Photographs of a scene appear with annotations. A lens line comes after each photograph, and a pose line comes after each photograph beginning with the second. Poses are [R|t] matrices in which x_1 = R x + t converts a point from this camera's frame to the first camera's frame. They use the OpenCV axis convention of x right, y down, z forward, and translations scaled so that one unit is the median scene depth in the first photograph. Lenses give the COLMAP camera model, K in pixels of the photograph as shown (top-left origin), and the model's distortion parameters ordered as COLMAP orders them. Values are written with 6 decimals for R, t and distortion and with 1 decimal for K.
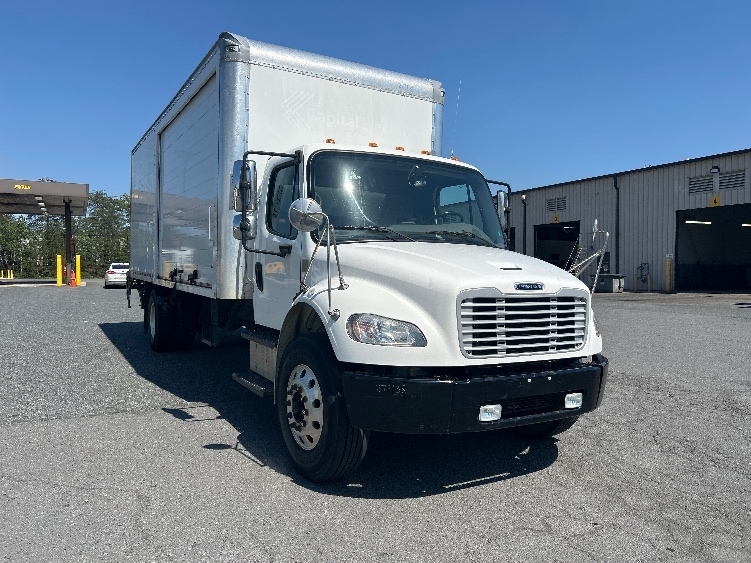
lens RADIAL K [[577.6, 0, 403.8], [0, 577.6, 273.5], [0, 0, 1]] dist [-0.007708, -0.001084]
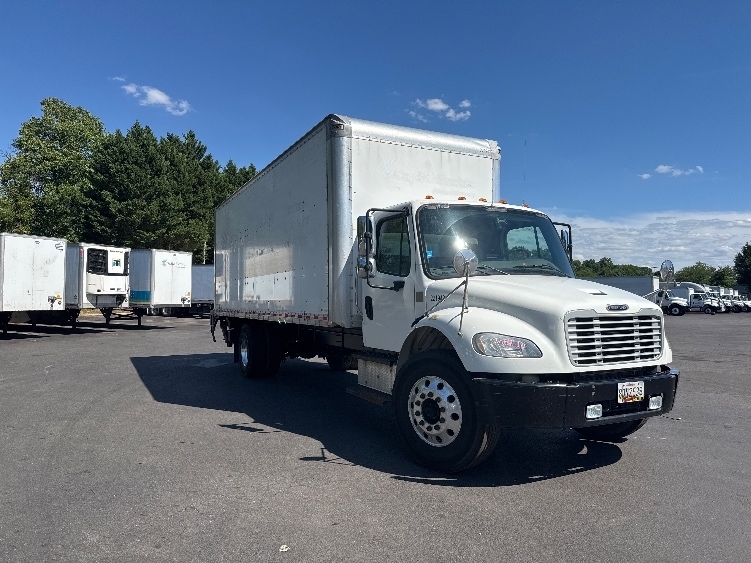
lens RADIAL K [[501.7, 0, 375.5], [0, 501.7, 281.5], [0, 0, 1]] dist [0.009414, 0.001605]
pose [[0.996082, -0.033675, -0.081767, -0.194153], [0.030054, 0.998529, -0.045125, -0.000476], [0.083166, 0.042490, 0.995629, -0.106474]]
